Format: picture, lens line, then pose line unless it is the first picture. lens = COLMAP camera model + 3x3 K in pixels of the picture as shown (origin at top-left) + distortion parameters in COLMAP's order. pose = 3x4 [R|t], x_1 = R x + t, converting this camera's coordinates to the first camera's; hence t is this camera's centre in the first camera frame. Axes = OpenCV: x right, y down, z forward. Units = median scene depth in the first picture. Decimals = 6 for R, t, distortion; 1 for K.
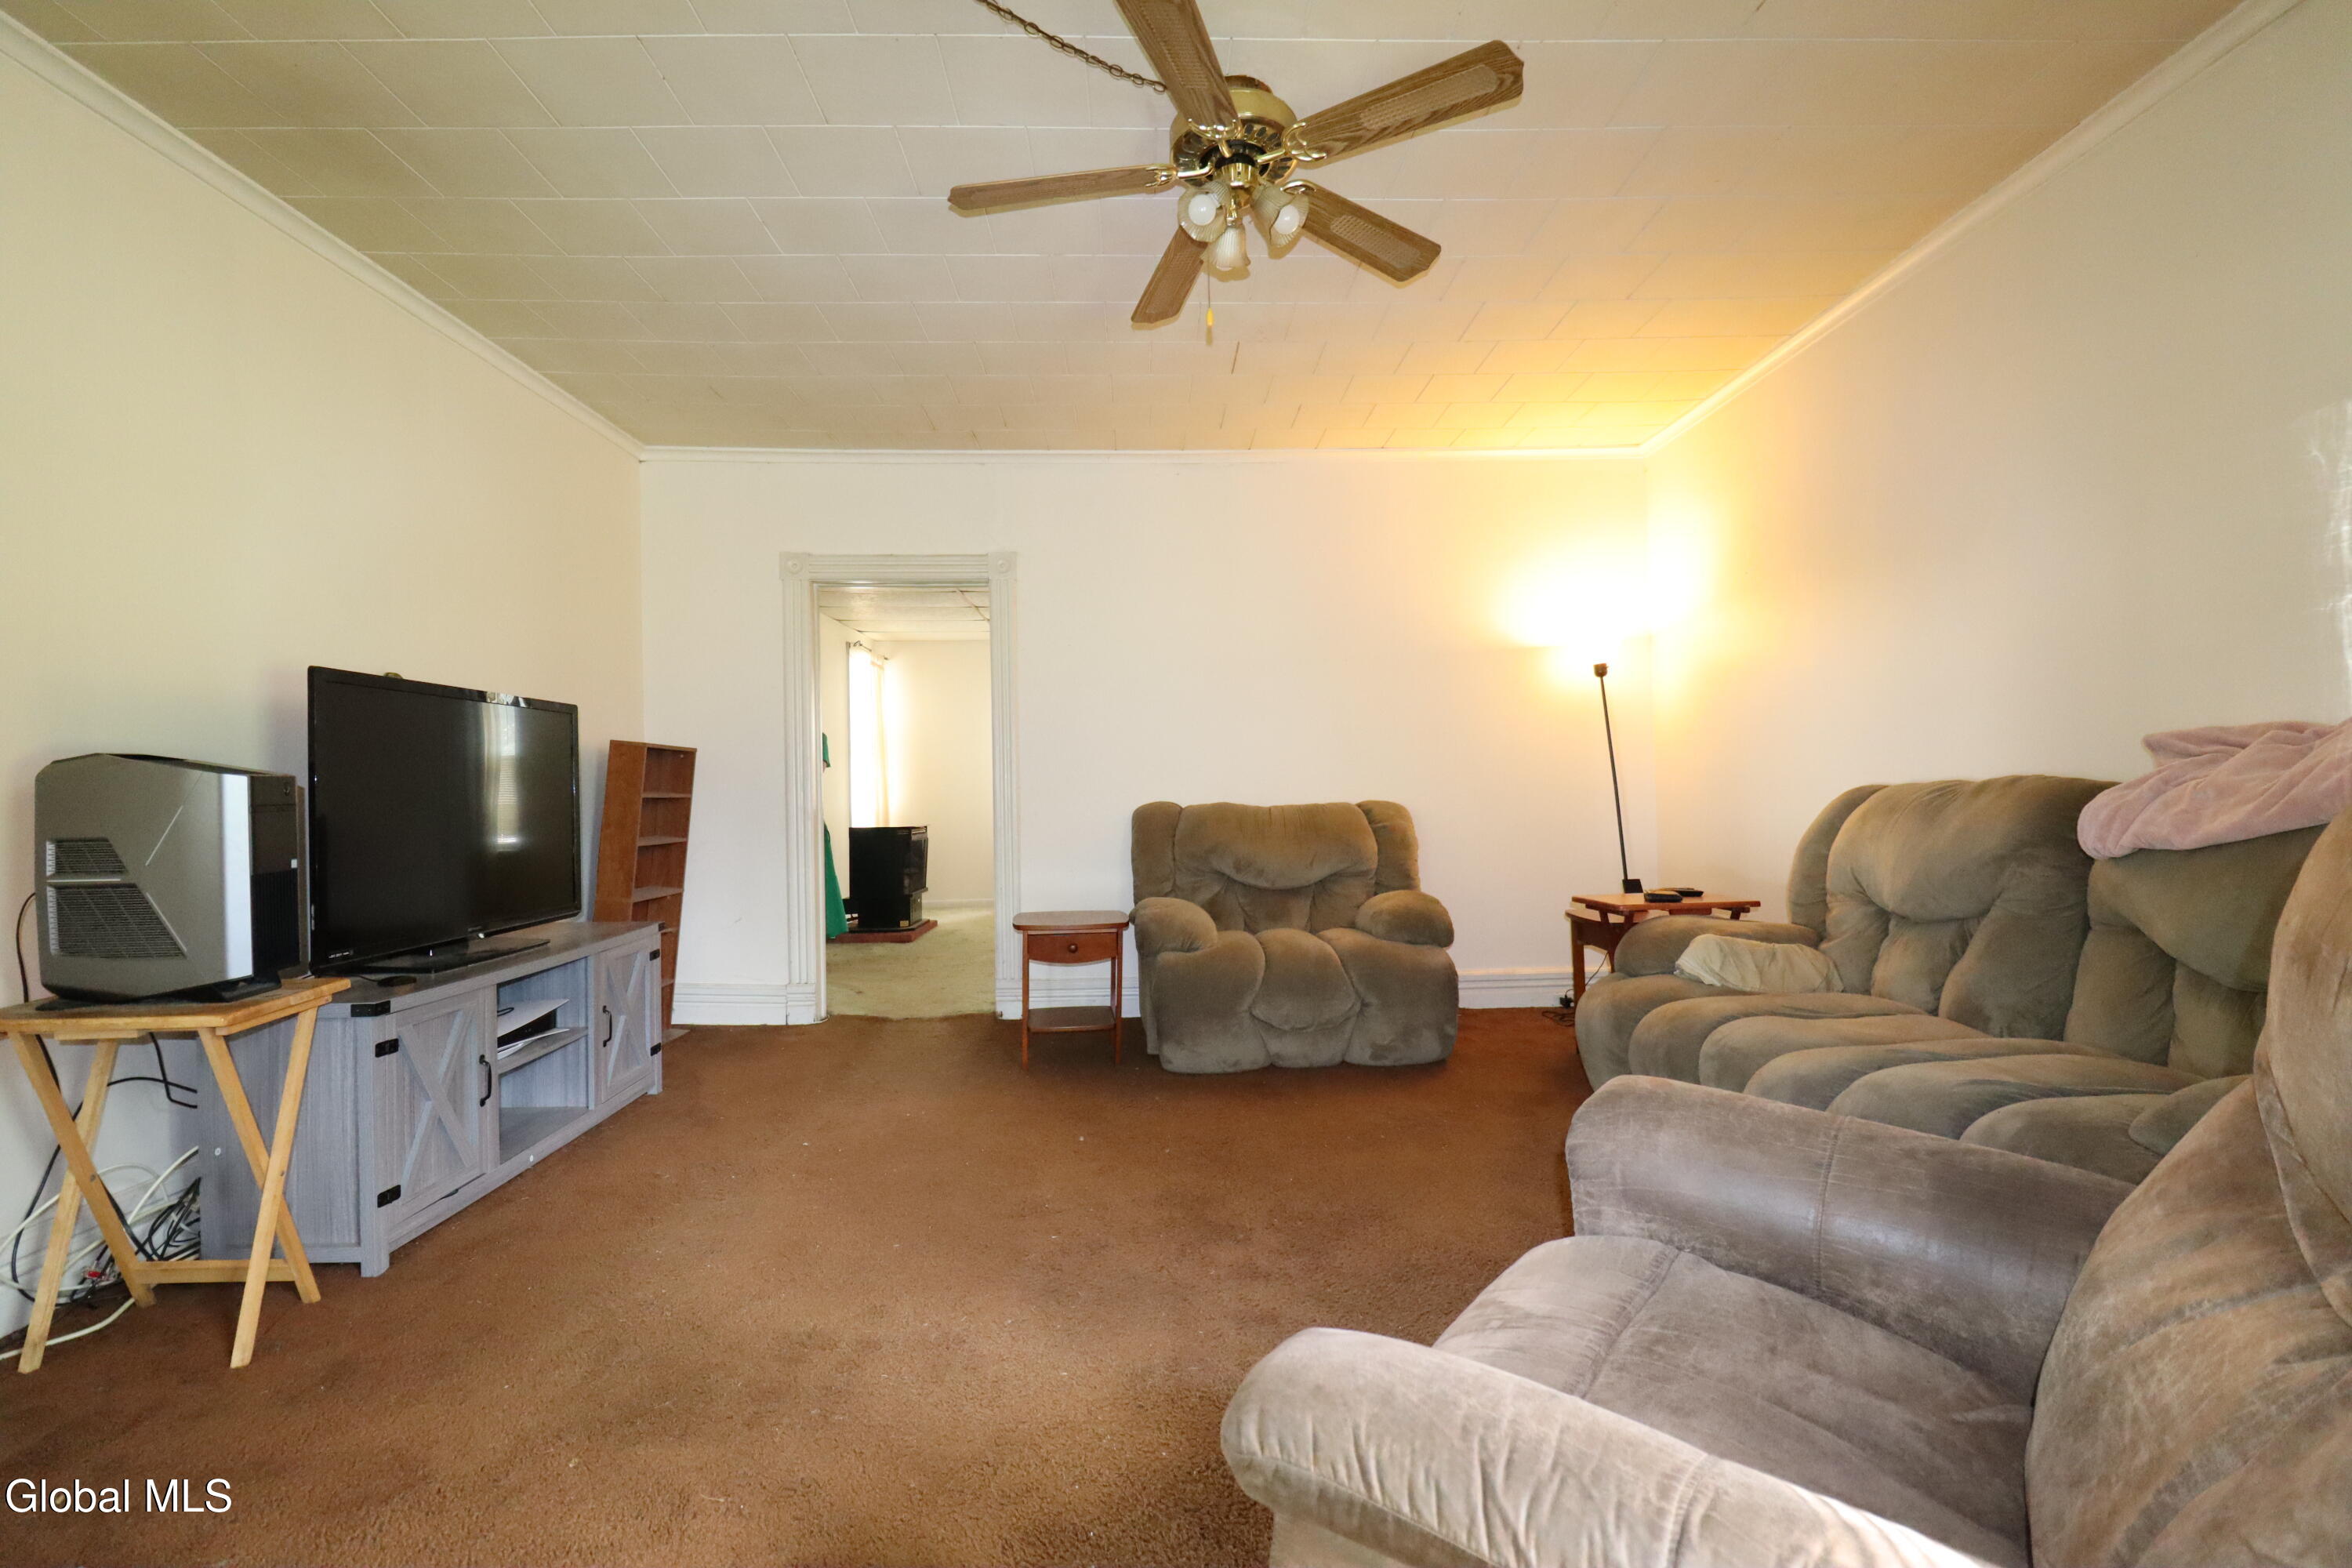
lens RADIAL K [[1097.9, 0, 1186.5], [0, 1097.9, 781.4], [0, 0, 1]] dist [-0.006951, -0.008982]
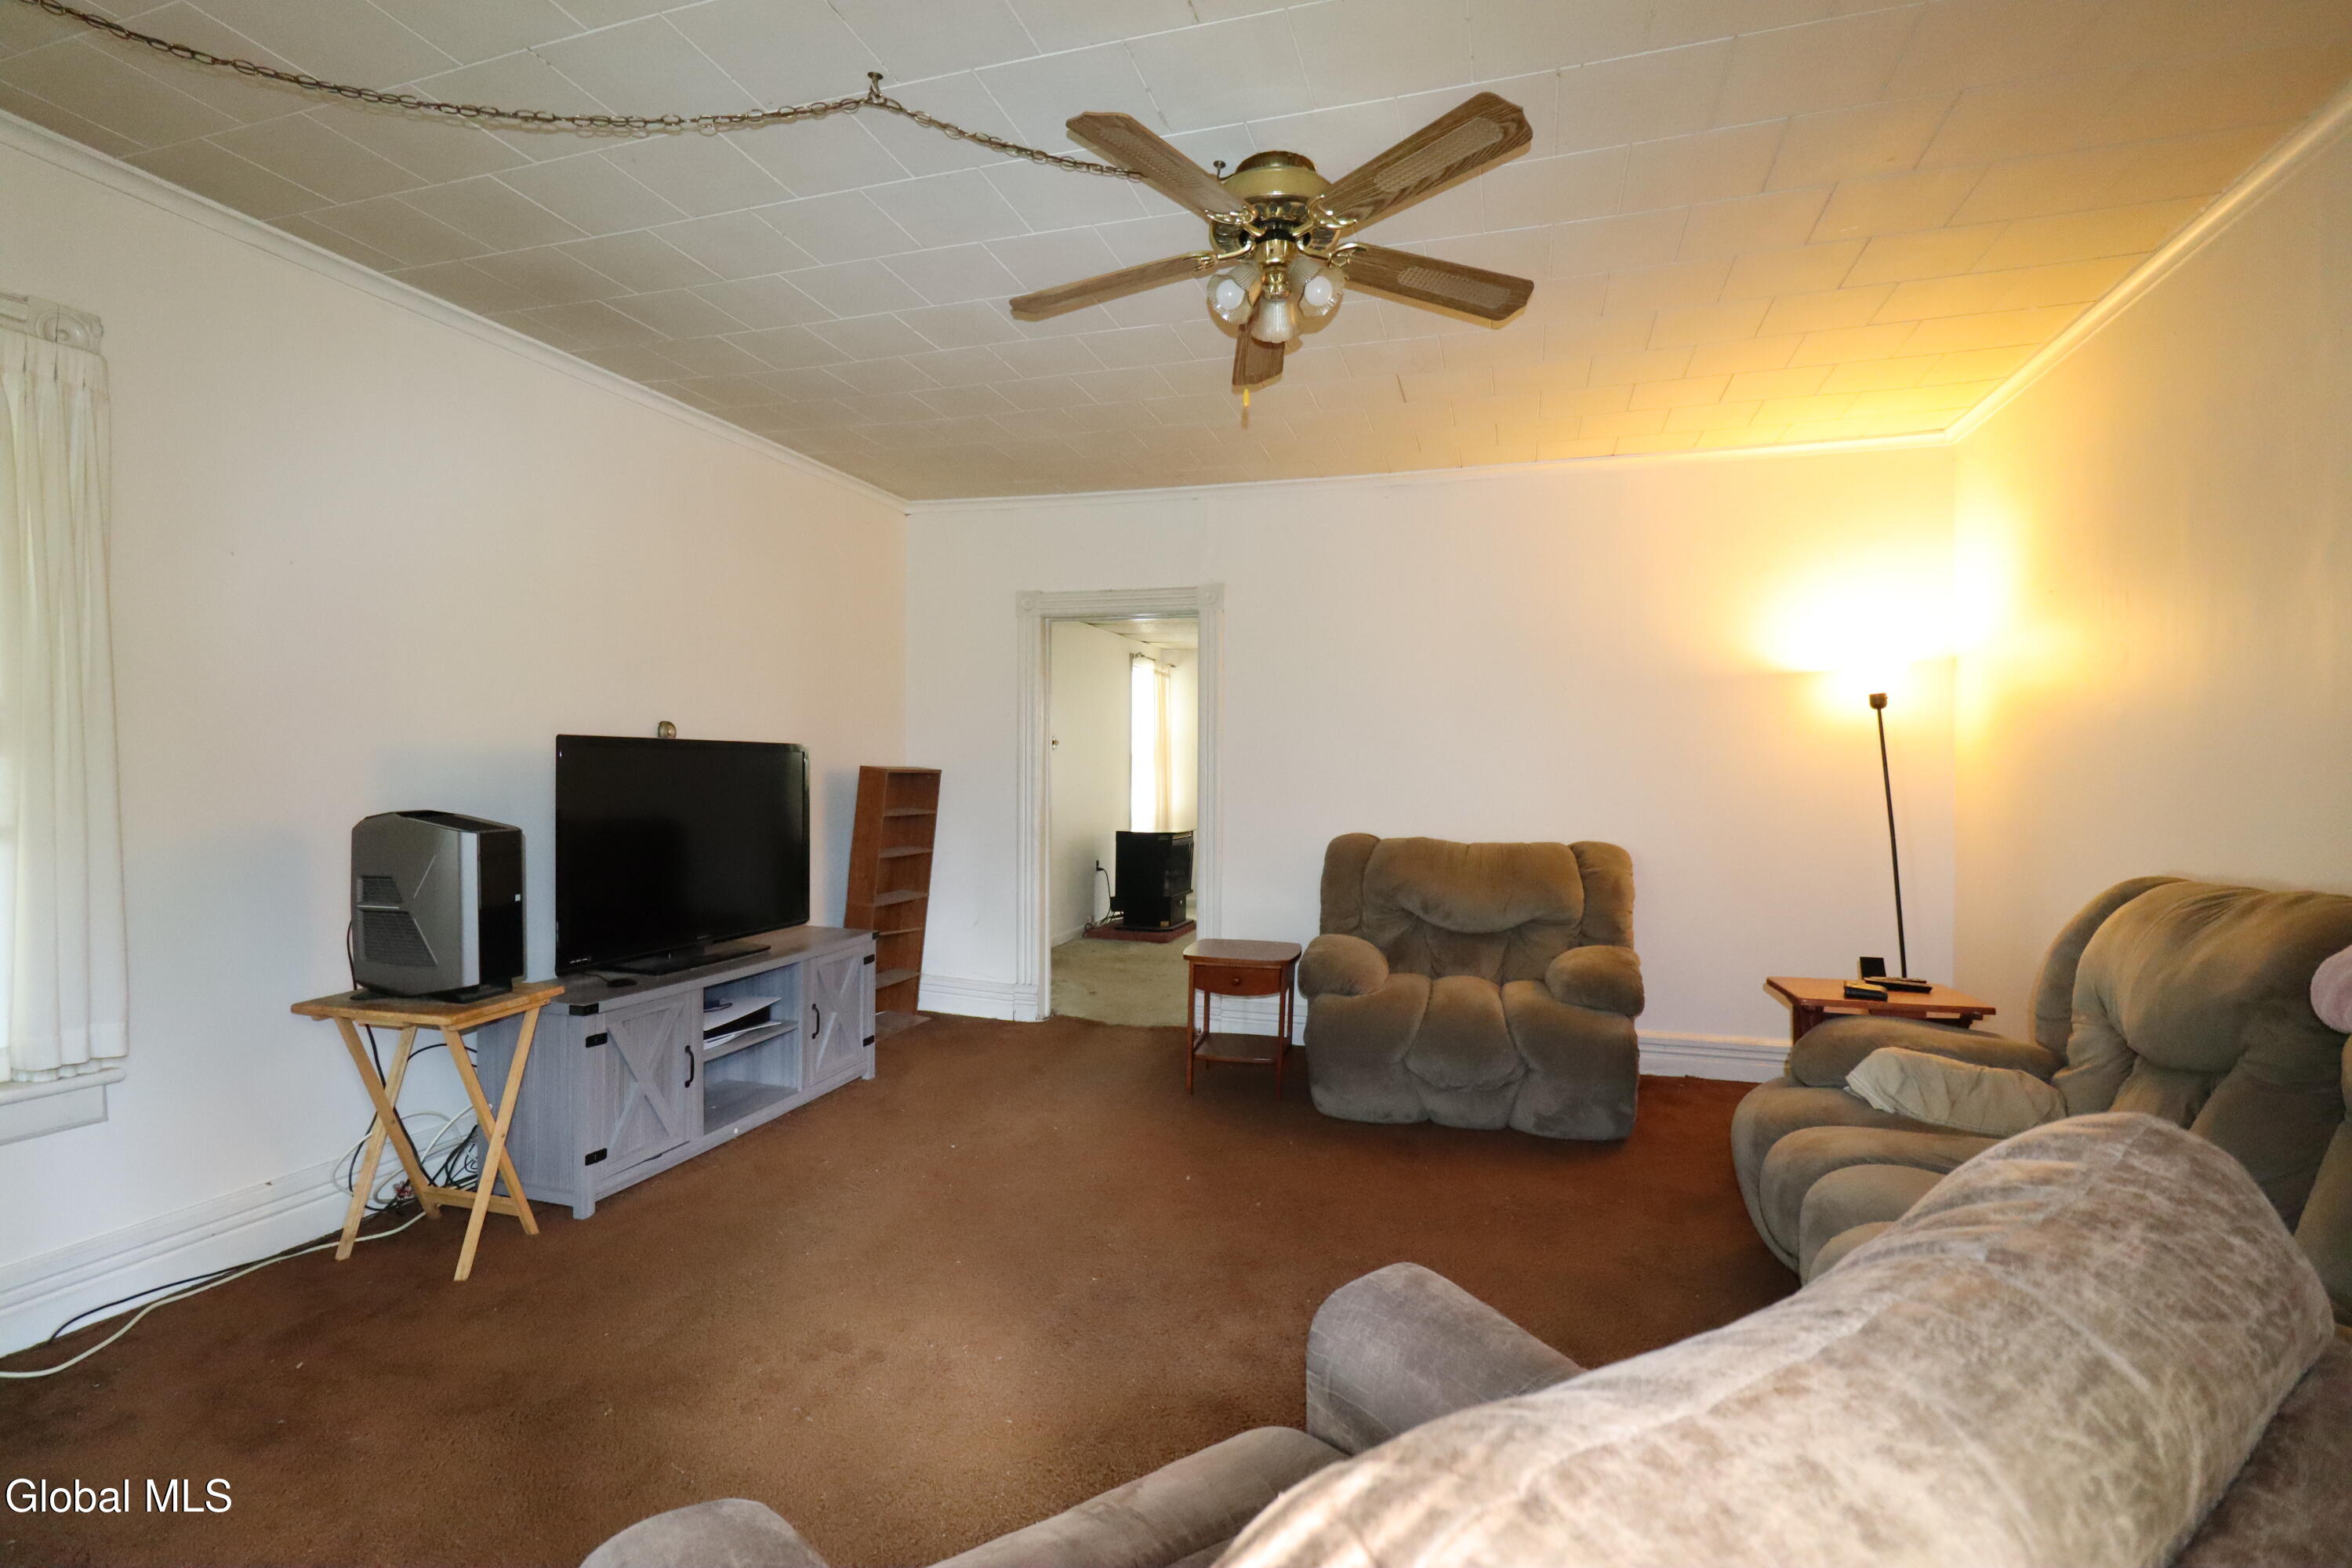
lens RADIAL K [[1097.9, 0, 1158.8], [0, 1097.9, 783.3], [0, 0, 1]] dist [-0.006951, -0.008982]
pose [[0.941685, 0.027241, -0.335390, 0.211344], [-0.021477, 0.999551, 0.020883, -0.066345], [0.335809, -0.012462, 0.941848, 0.019923]]
